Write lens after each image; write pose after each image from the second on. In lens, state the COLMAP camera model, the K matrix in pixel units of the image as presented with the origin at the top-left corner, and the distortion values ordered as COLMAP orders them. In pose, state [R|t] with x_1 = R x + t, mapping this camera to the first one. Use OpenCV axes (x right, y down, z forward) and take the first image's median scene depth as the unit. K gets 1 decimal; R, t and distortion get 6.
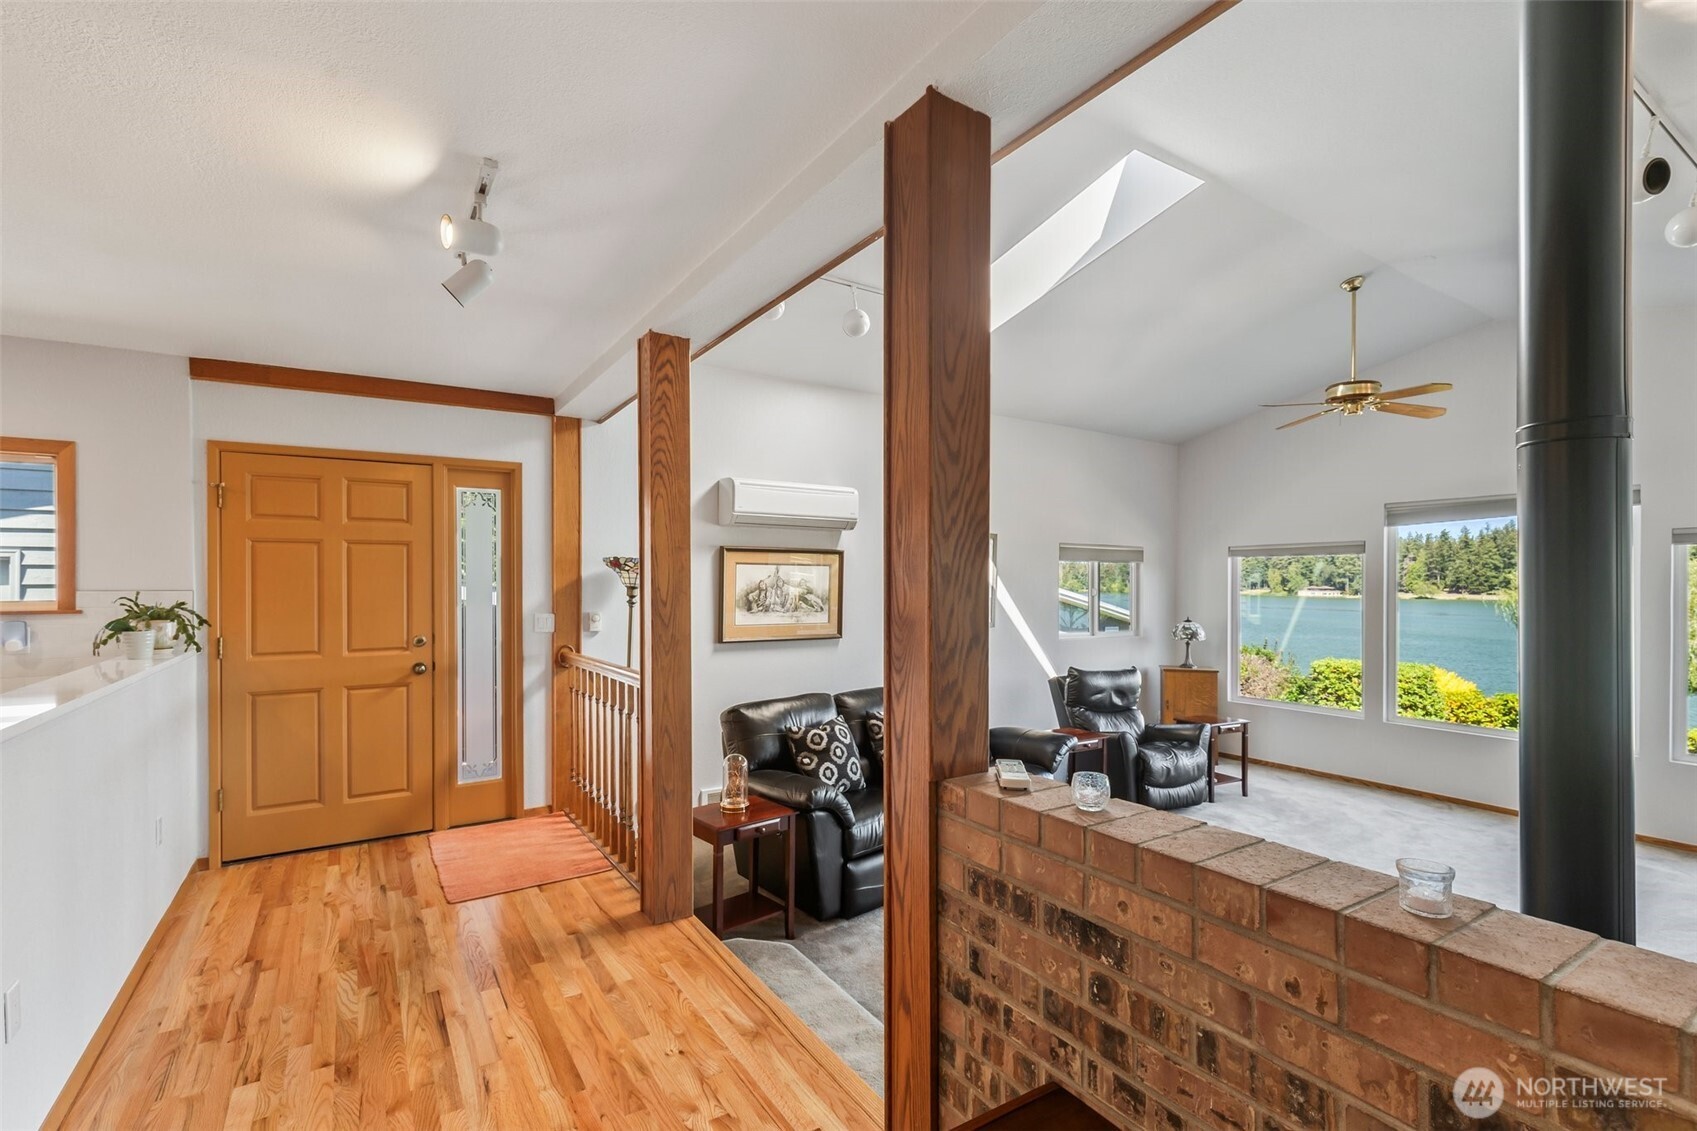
lens RADIAL K [[768.0, 0, 848.2], [0, 768.0, 581.9], [0, 0, 1]] dist [0.005494, -0.001793]
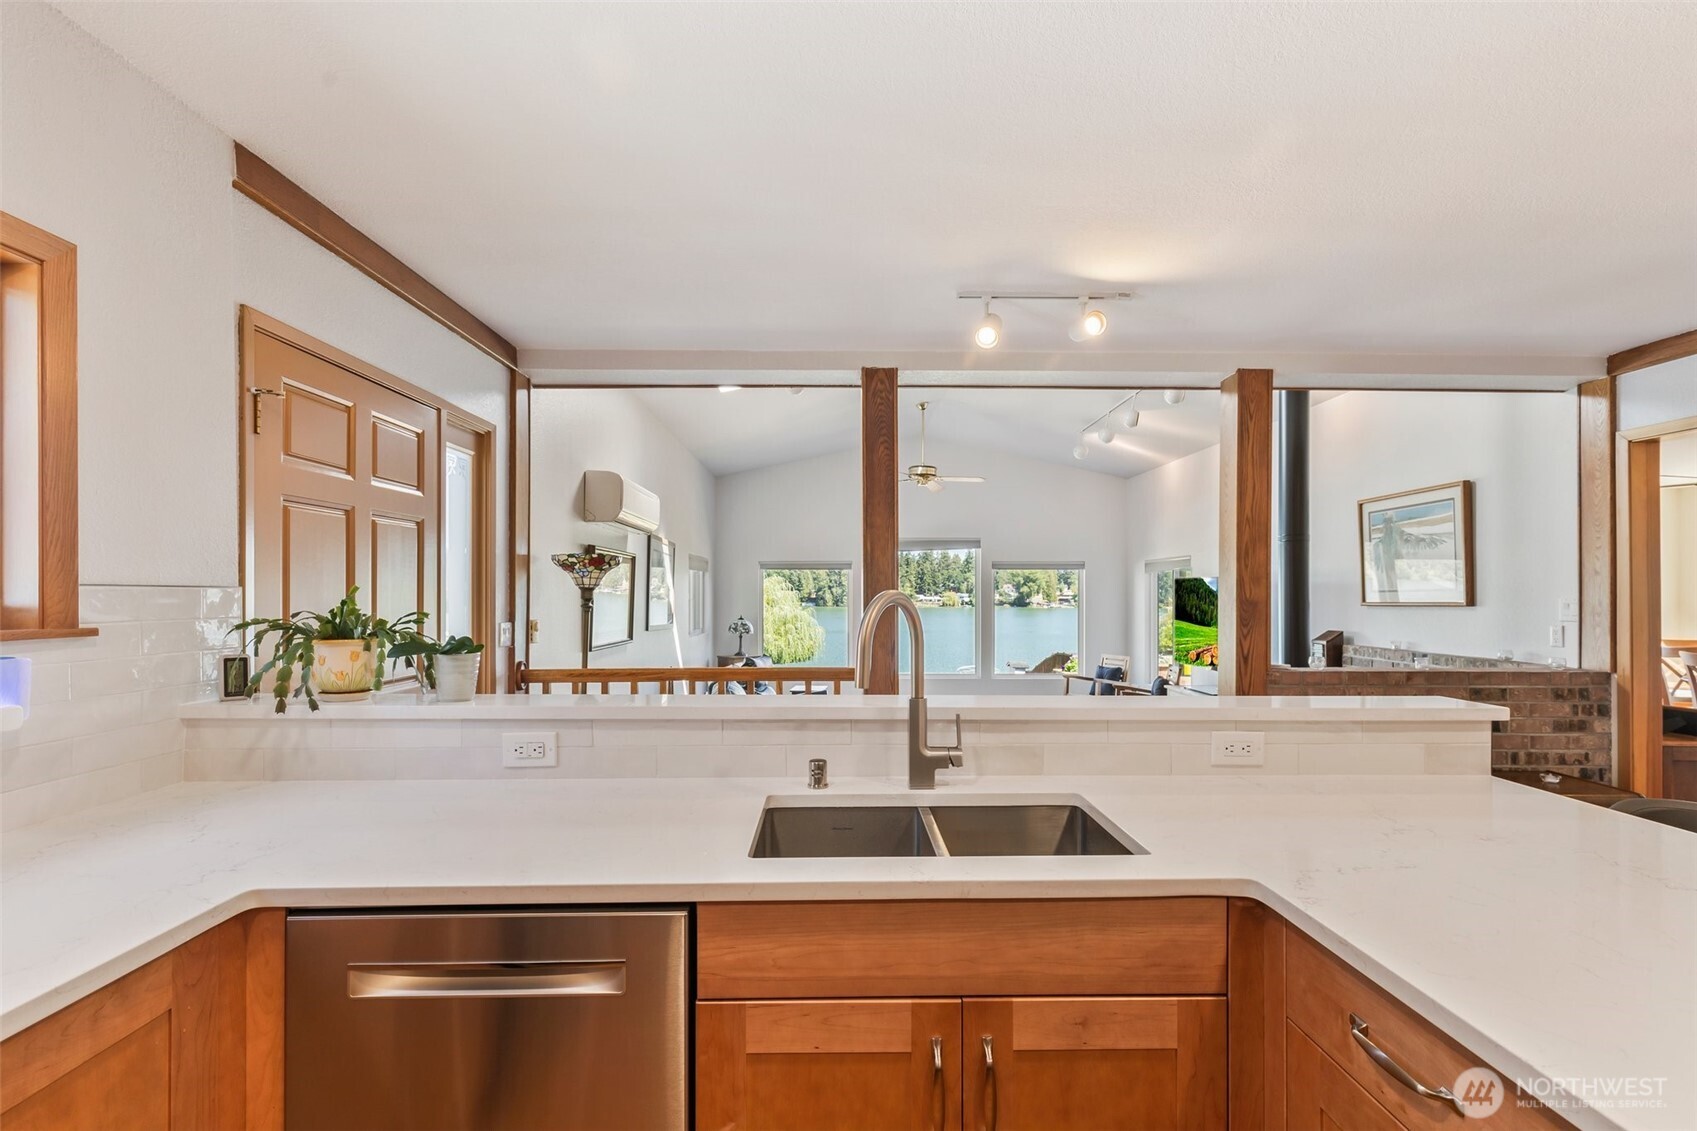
lens RADIAL K [[768.0, 0, 844.9], [0, 768.0, 586.6], [0, 0, 1]] dist [0.005494, -0.001793]
pose [[0.527127, 0.007374, 0.849754, -0.929177], [-0.002921, 0.999972, -0.006865, 0.010128], [-0.849781, 0.001137, 0.527134, 0.322474]]
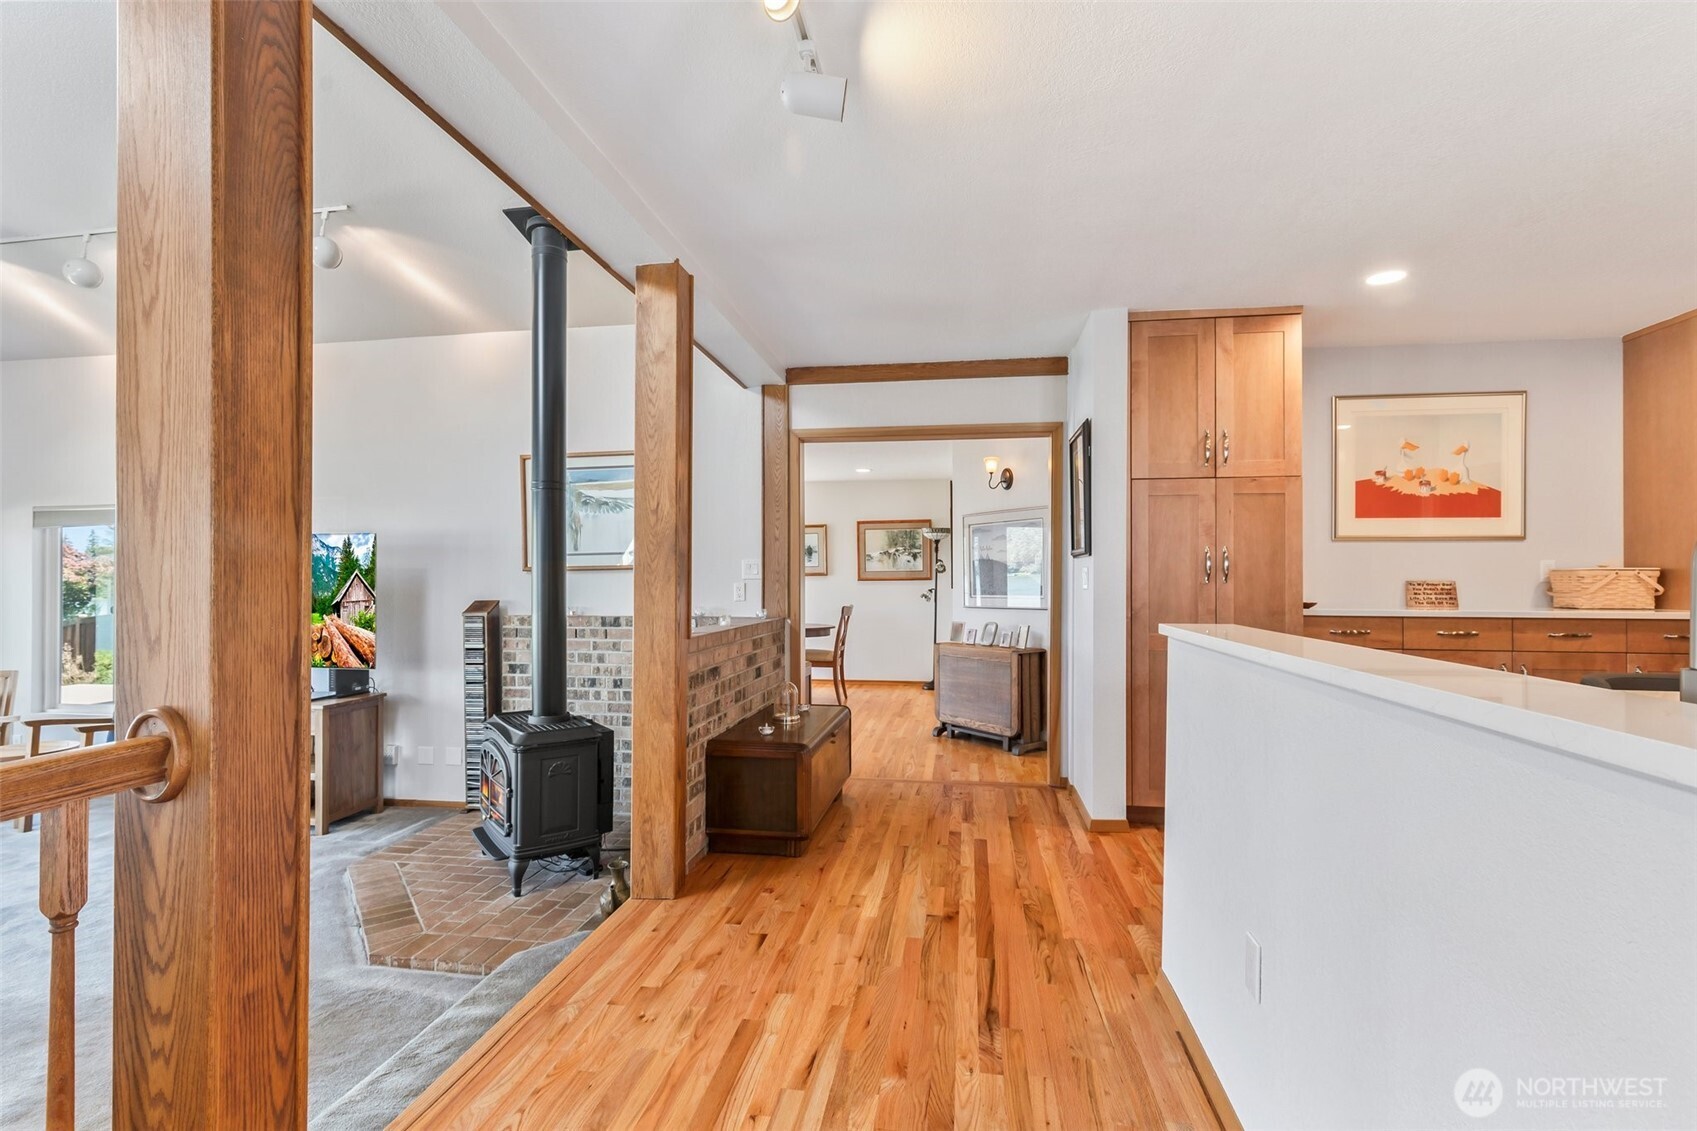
lens RADIAL K [[768.0, 0, 847.5], [0, 768.0, 570.2], [0, 0, 1]] dist [0.005494, -0.001793]
pose [[-0.749305, 0.007528, 0.662183, -0.534437], [-0.000384, 0.999930, -0.011802, 0.041896], [-0.662225, -0.009098, -0.749249, 0.801394]]
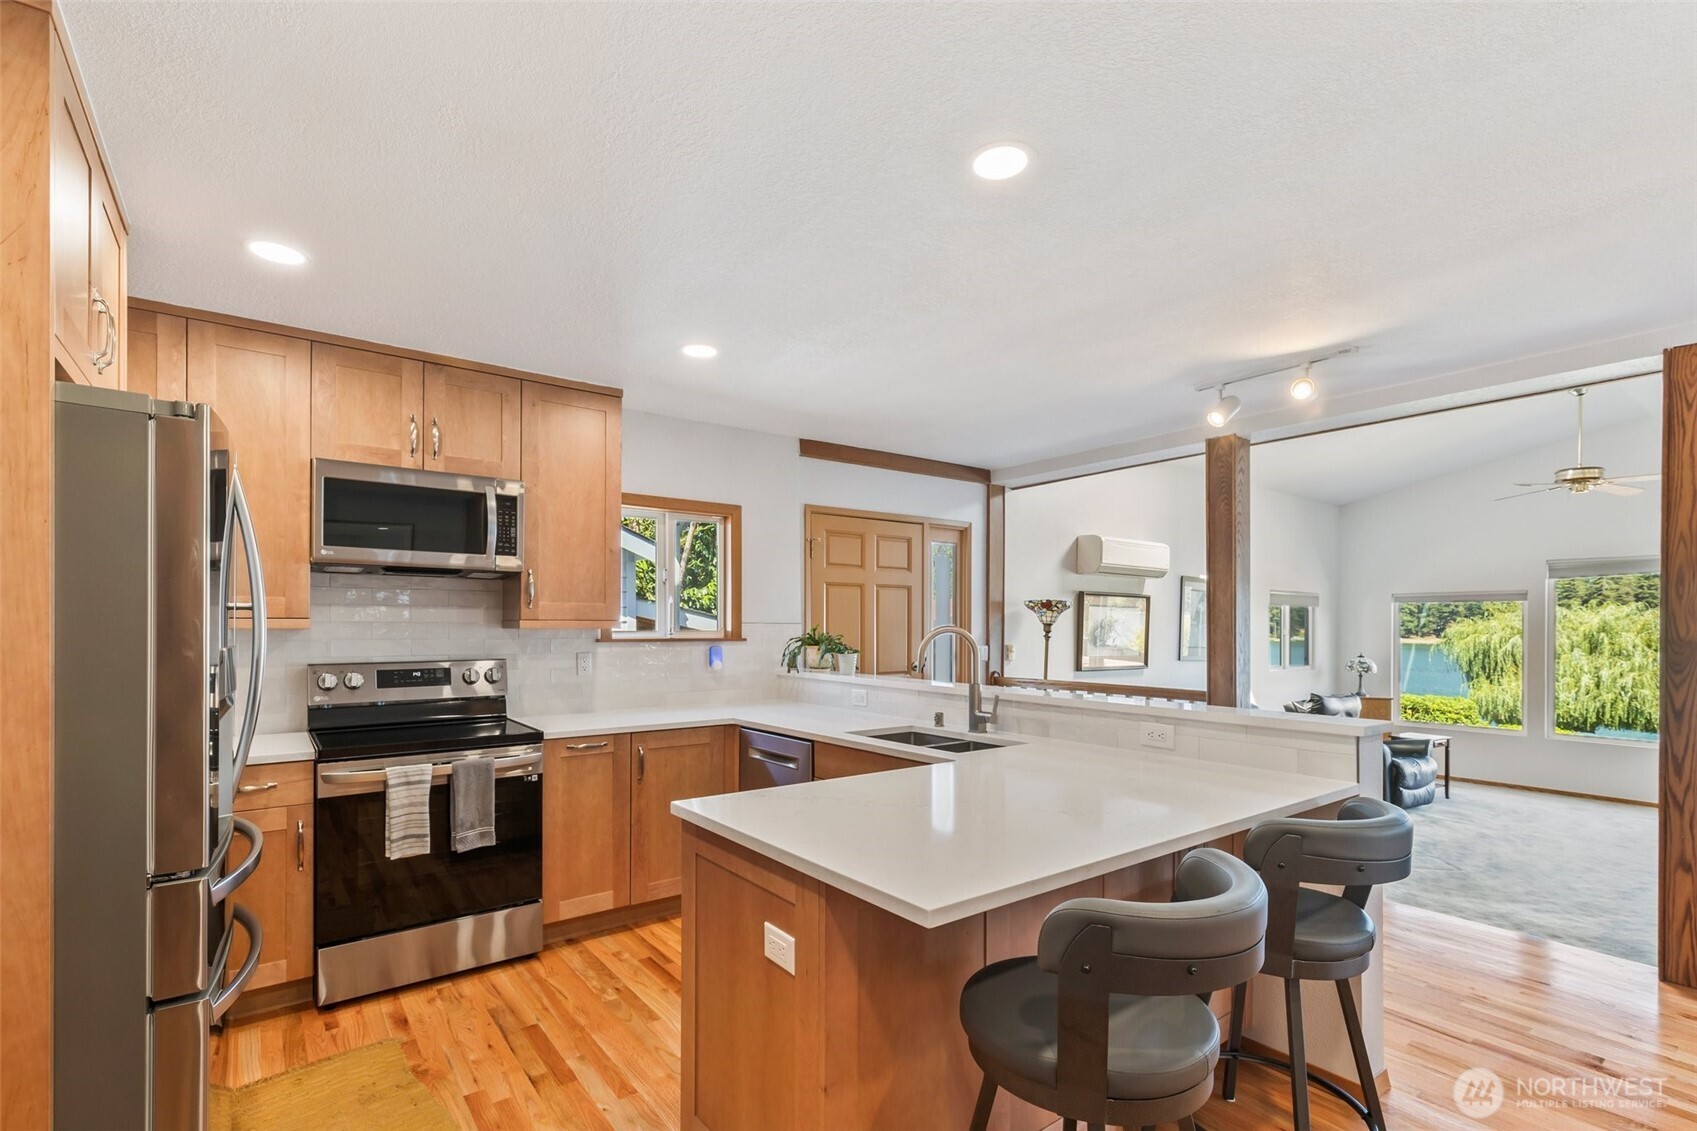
lens RADIAL K [[768.0, 0, 845.5], [0, 768.0, 615.3], [0, 0, 1]] dist [0.005494, -0.001793]
pose [[0.997661, 0.006967, 0.068007, -0.743630], [-0.006282, 0.999927, -0.010274, 0.008100], [-0.068074, 0.009823, 0.997632, -0.224496]]
